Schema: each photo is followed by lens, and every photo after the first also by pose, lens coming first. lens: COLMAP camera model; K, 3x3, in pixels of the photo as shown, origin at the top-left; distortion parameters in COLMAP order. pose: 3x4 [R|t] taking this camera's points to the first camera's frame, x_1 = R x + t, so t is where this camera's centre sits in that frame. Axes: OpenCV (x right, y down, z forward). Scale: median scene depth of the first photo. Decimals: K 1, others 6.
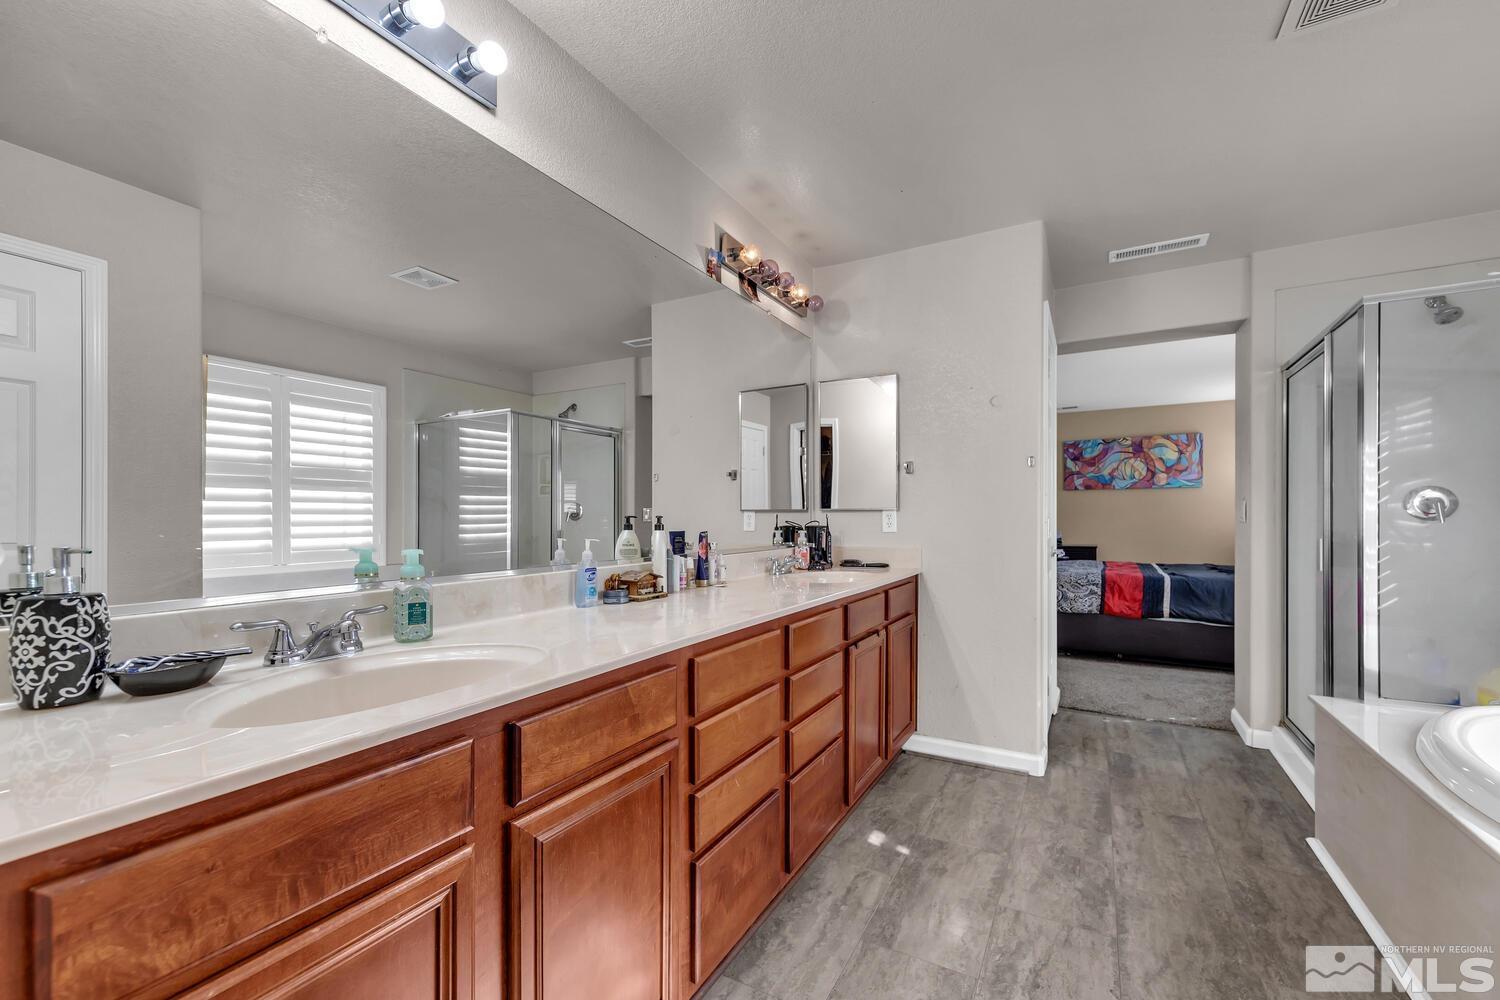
lens RADIAL K [[613.6, 0, 756.0], [0, 613.6, 514.5], [0, 0, 1]] dist [0.001766, -0.001068]
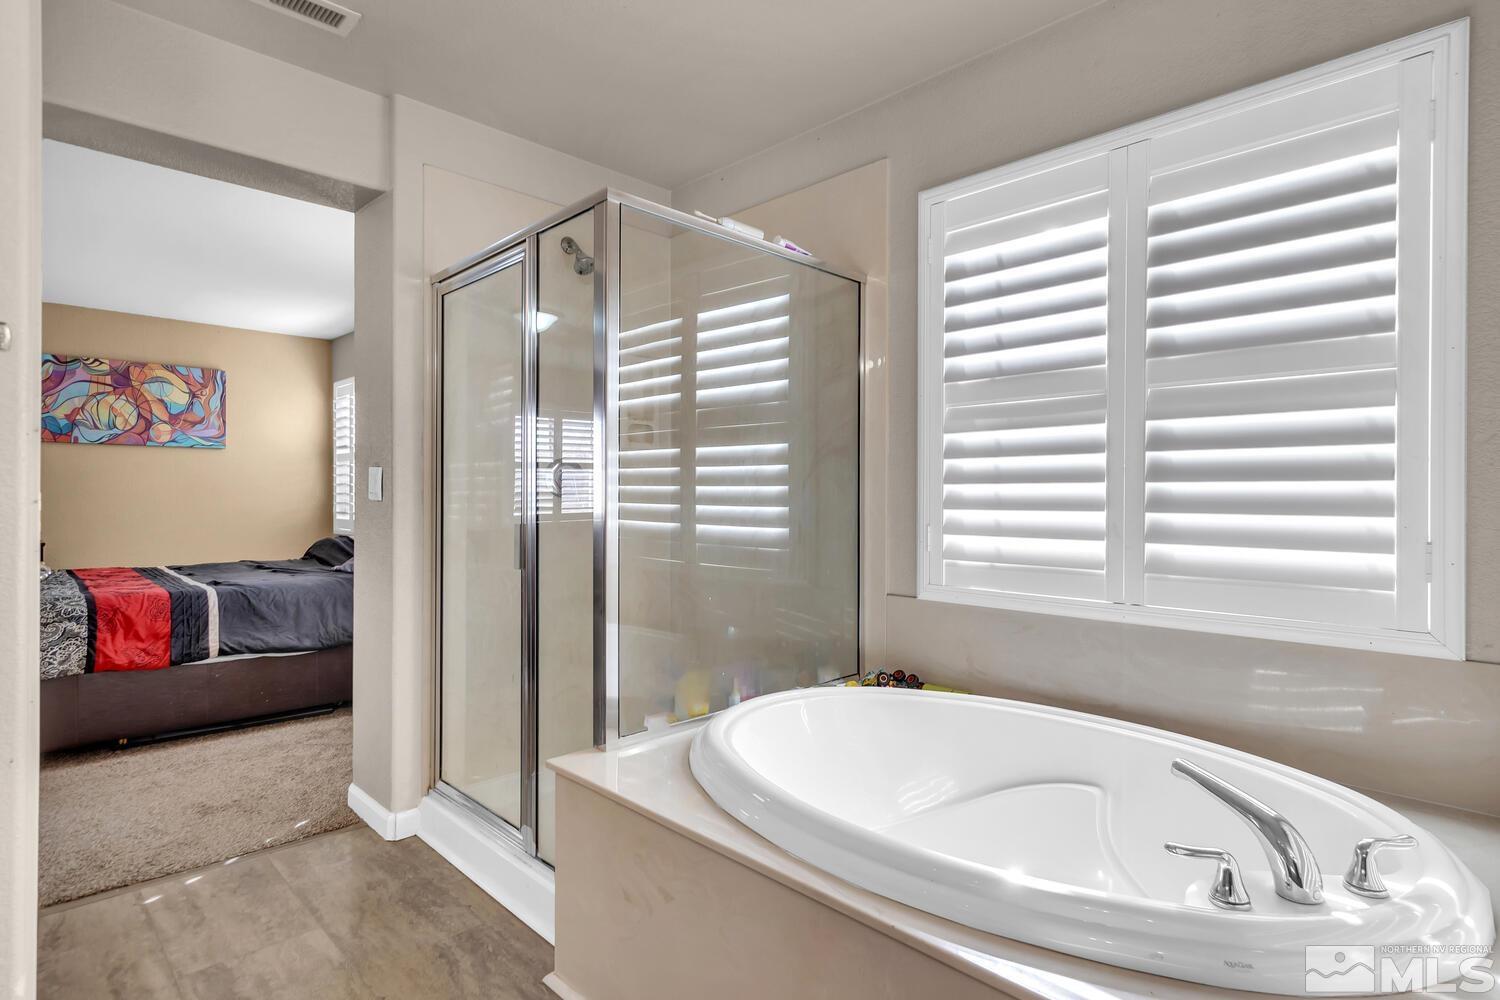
lens RADIAL K [[767.3, 0, 758.8], [0, 767.3, 502.0], [0, 0, 1]] dist [0.005869, 0.000233]
pose [[0.268765, -0.002484, 0.963202, 0.088820], [-0.012534, 0.999903, 0.006076, 0.003395], [-0.963124, -0.013706, 0.268708, 0.307238]]
